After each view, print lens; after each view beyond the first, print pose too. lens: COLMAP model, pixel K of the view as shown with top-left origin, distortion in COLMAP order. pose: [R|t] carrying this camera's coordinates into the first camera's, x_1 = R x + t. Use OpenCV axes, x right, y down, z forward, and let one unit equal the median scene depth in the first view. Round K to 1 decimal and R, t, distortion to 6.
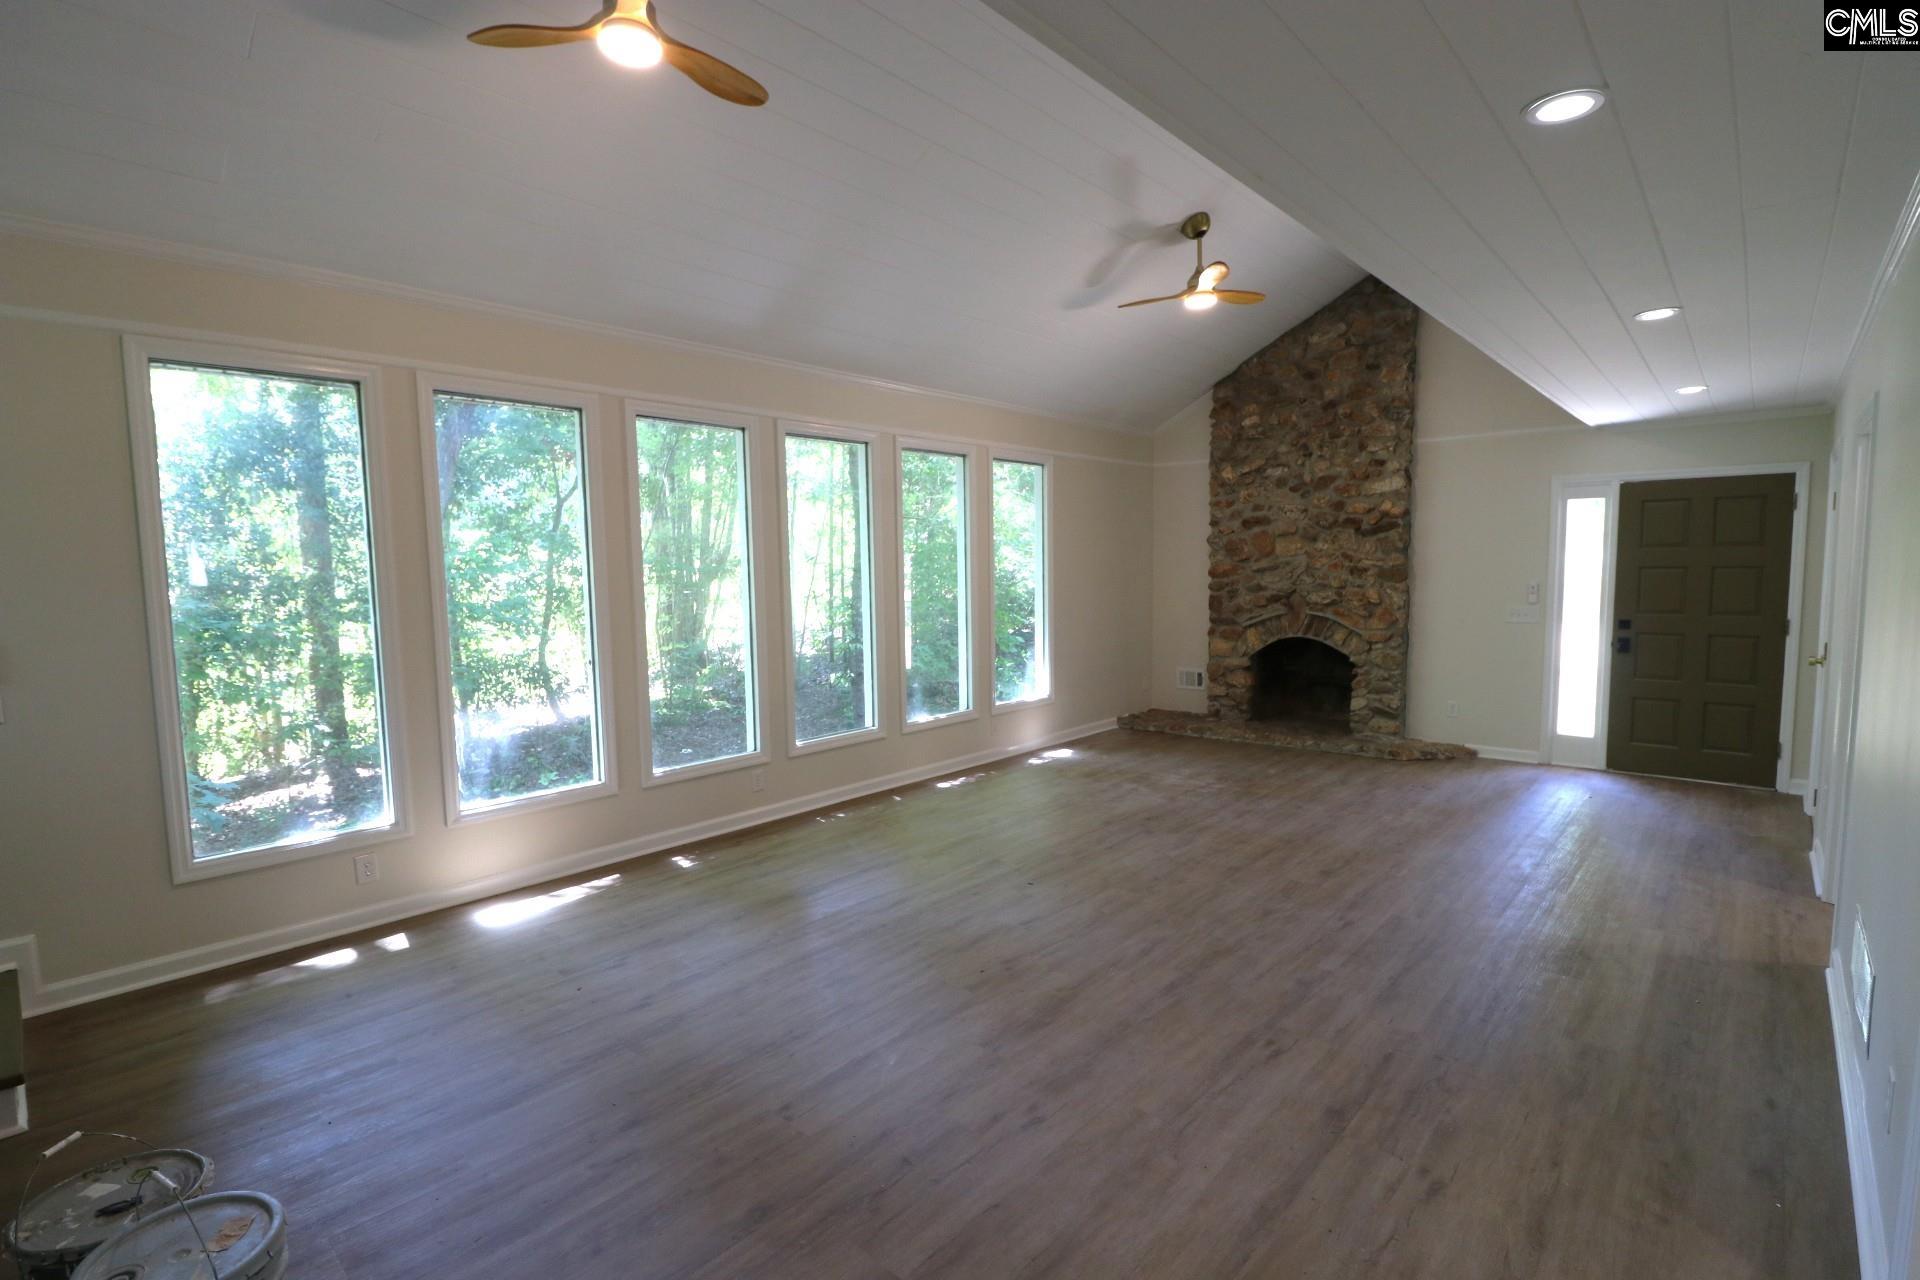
lens RADIAL K [[887.7, 0, 960.9], [0, 887.7, 644.2], [0, 0, 1]] dist [-0.000837, -0.012243]
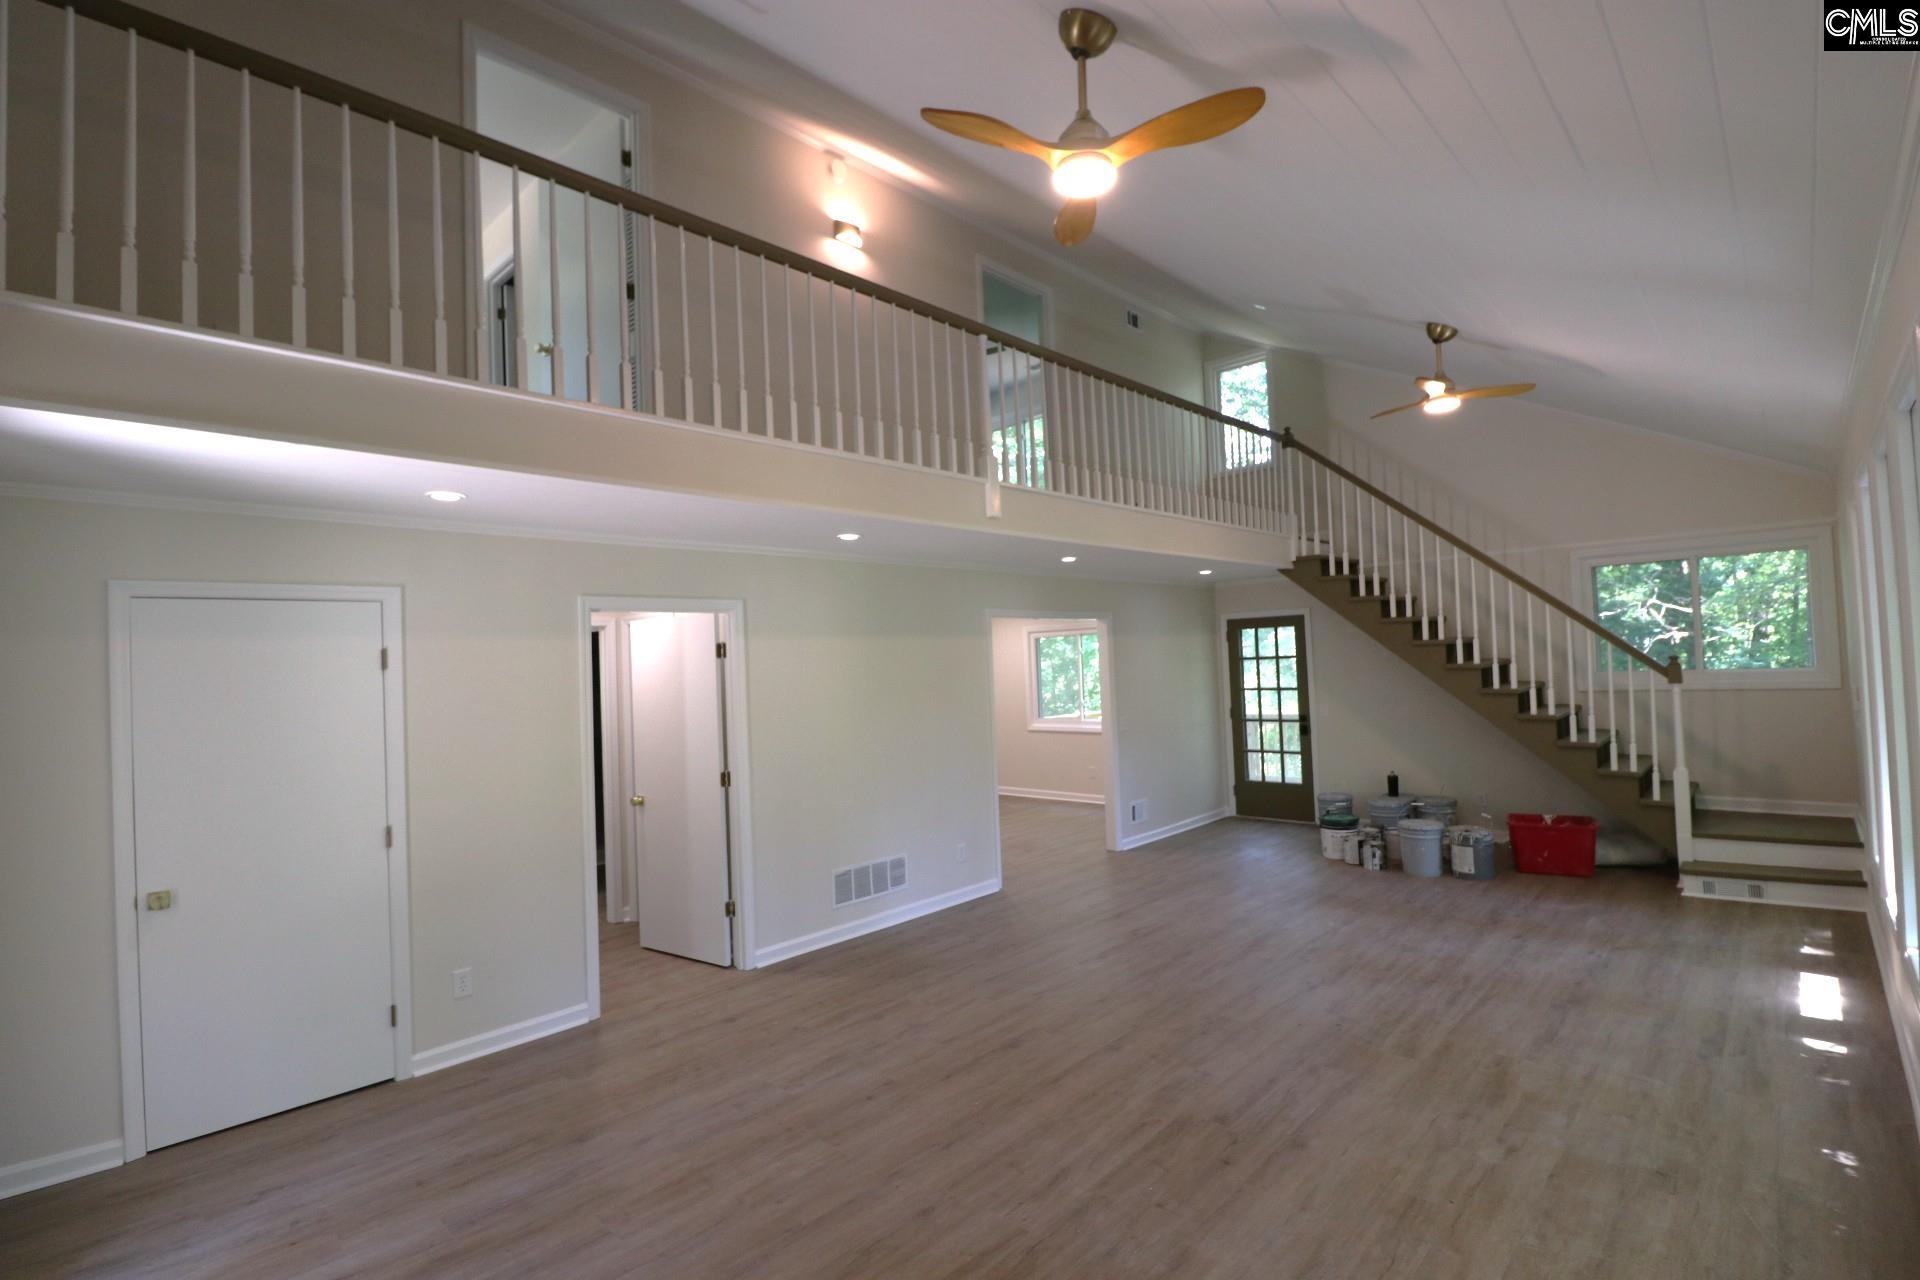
lens RADIAL K [[887.7, 0, 960.9], [0, 887.7, 644.2], [0, 0, 1]] dist [-0.000837, -0.012243]
pose [[-0.998338, 0.054112, 0.019847, 0.259653], [0.055316, 0.996275, 0.066161, -0.125843], [-0.016193, 0.067149, -0.997612, 1.140800]]
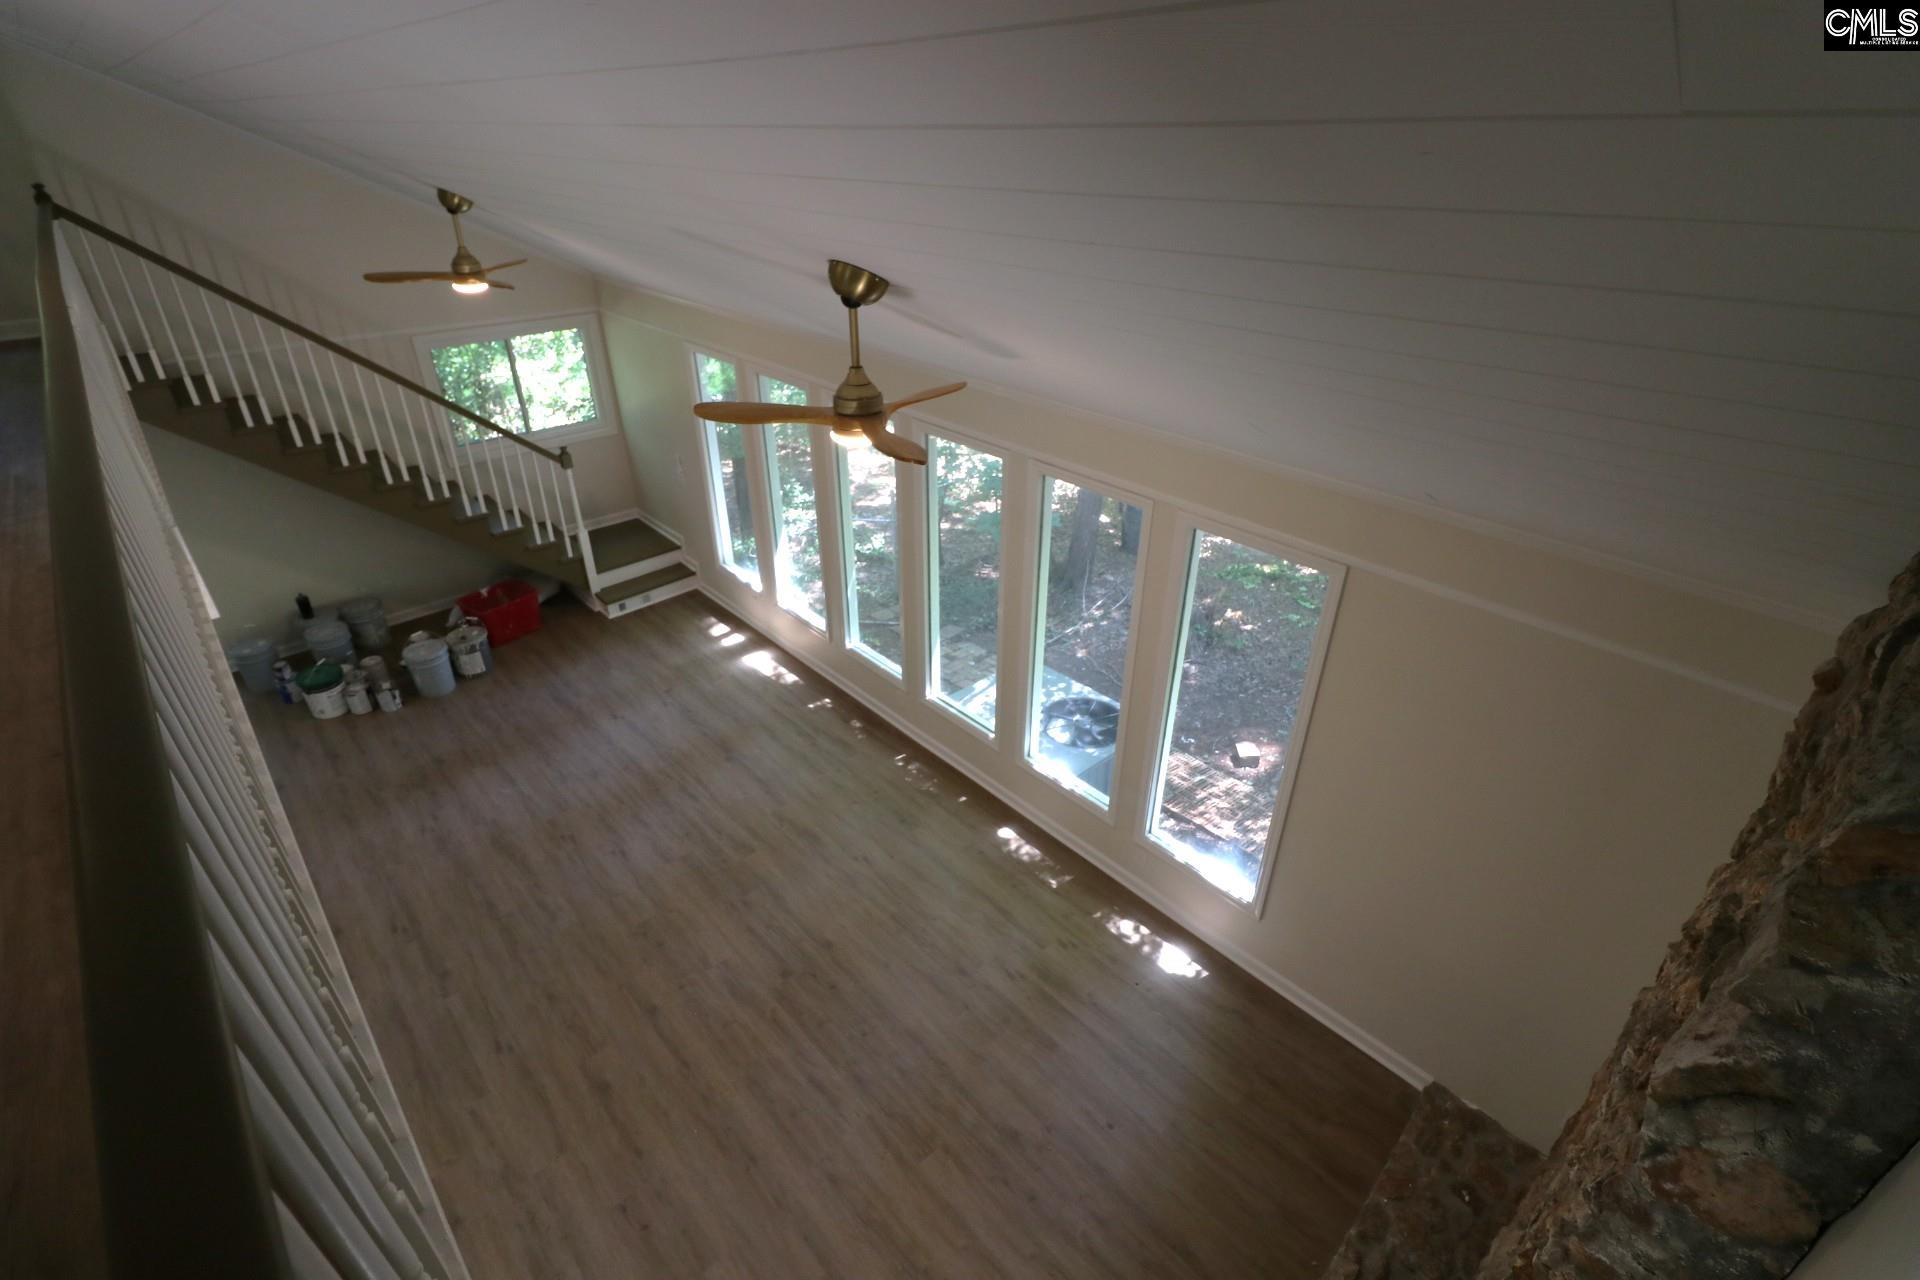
lens RADIAL K [[894.6, 0, 956.5], [0, 894.6, 645.5], [0, 0, 1]] dist [0.000482, -0.012263]
pose [[-0.095646, 0.516864, -0.850708, 0.580842], [-0.093882, 0.846132, 0.524639, -0.422055], [0.990978, 0.130046, -0.032405, 0.824736]]
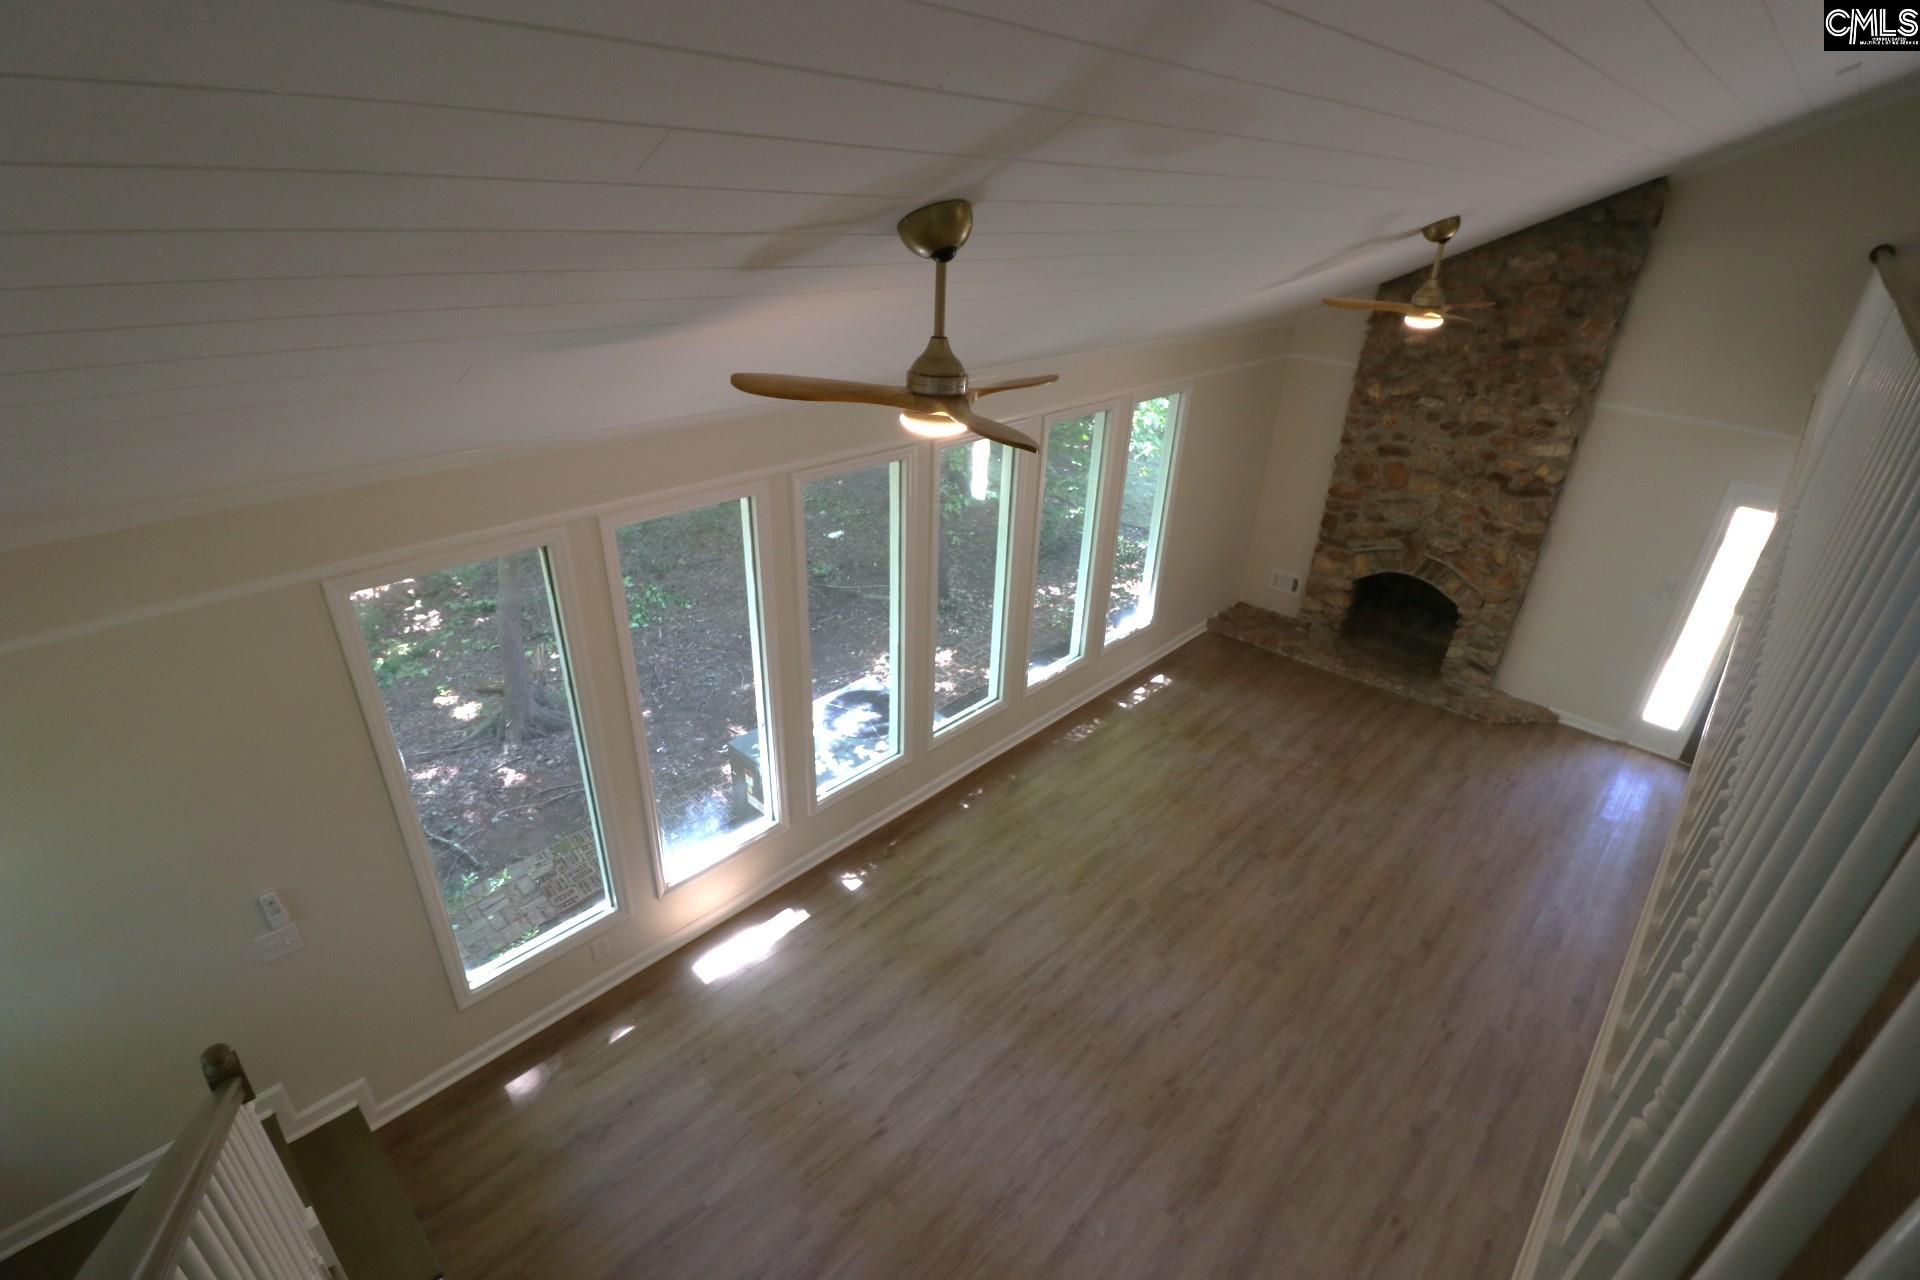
lens RADIAL K [[887.7, 0, 960.9], [0, 887.7, 644.2], [0, 0, 1]] dist [-0.000837, -0.012243]
pose [[0.998507, 0.053800, 0.009480, -0.130876], [-0.053368, 0.923591, 0.379646, -0.302291], [0.011670, -0.379585, 0.925083, 0.055741]]
